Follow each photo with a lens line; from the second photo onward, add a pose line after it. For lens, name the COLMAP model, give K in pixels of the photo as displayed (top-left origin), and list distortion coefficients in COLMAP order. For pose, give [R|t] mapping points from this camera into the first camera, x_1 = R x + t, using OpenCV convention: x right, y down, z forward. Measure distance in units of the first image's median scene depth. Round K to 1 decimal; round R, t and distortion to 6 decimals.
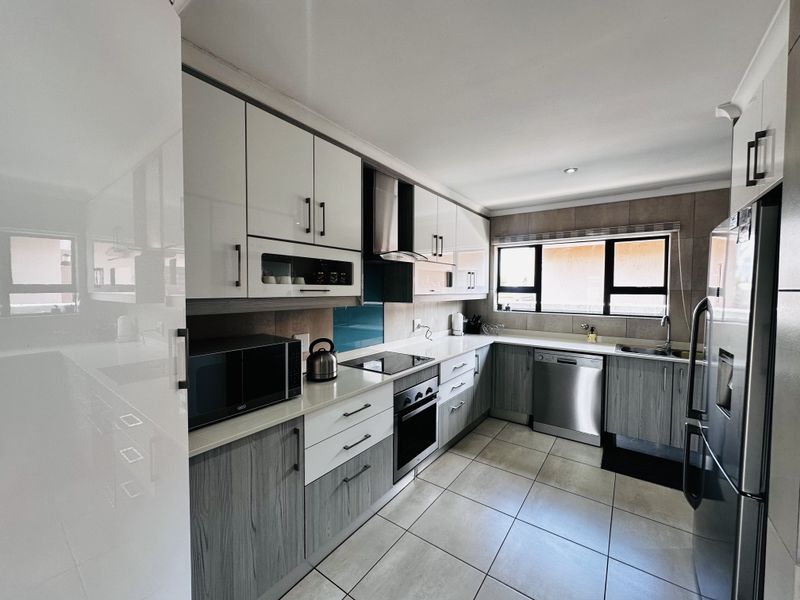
lens RADIAL K [[321.1, 0, 399.7], [0, 321.1, 299.9], [0, 0, 1]] dist [-0.003930, 0.000393]
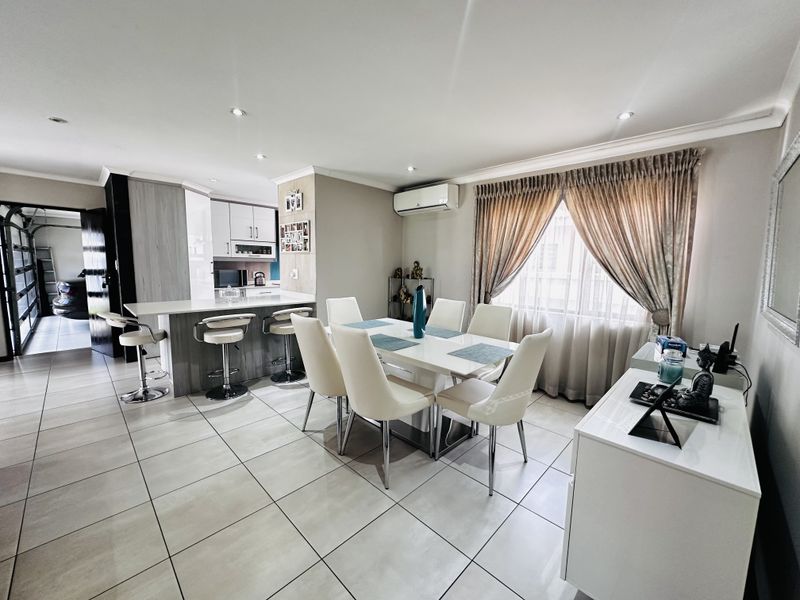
lens RADIAL K [[321.1, 0, 399.7], [0, 321.1, 299.9], [0, 0, 1]] dist [-0.003930, 0.000393]
pose [[0.988661, 0.032355, -0.146640, 1.078084], [-0.021306, 0.996857, 0.076303, 0.087401], [0.148648, -0.072314, 0.986243, -1.284876]]
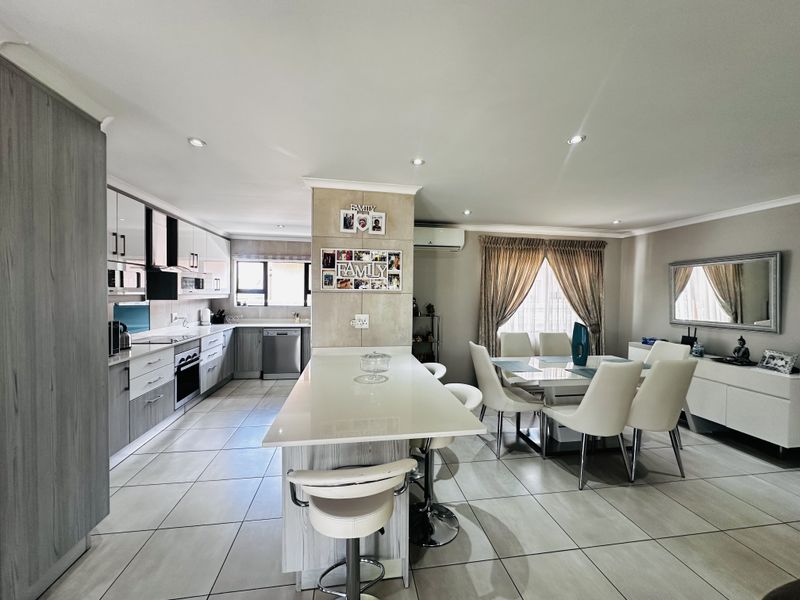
lens RADIAL K [[321.1, 0, 399.7], [0, 321.1, 299.9], [0, 0, 1]] dist [-0.003930, 0.000393]
pose [[0.707913, -0.010569, 0.706221, -0.262983], [0.015427, 0.999881, -0.000499, 0.024609], [-0.706131, 0.011248, 0.707991, -0.714686]]
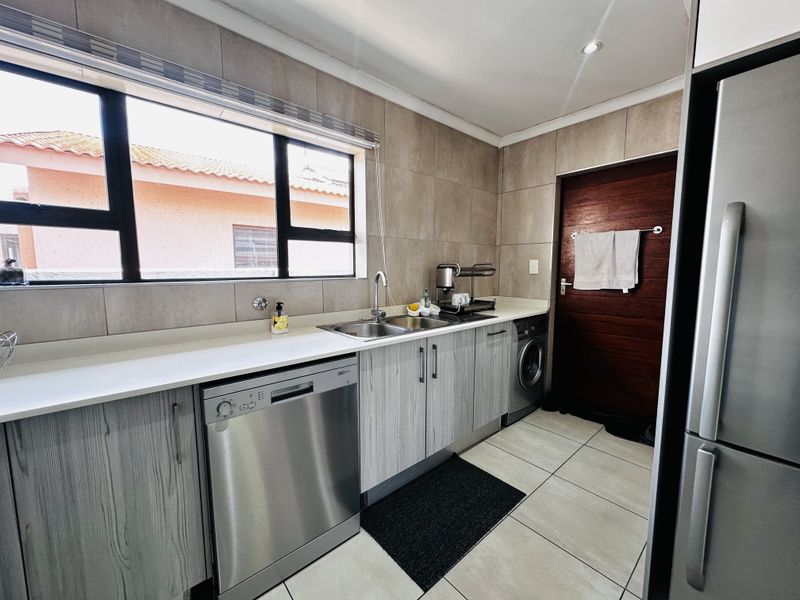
lens RADIAL K [[321.1, 0, 399.7], [0, 321.1, 299.9], [0, 0, 1]] dist [-0.003930, 0.000393]
pose [[0.228142, -0.103443, 0.968117, 0.193843], [0.036169, 0.994554, 0.097744, 0.046639], [-0.972956, 0.012716, 0.230641, 0.849594]]
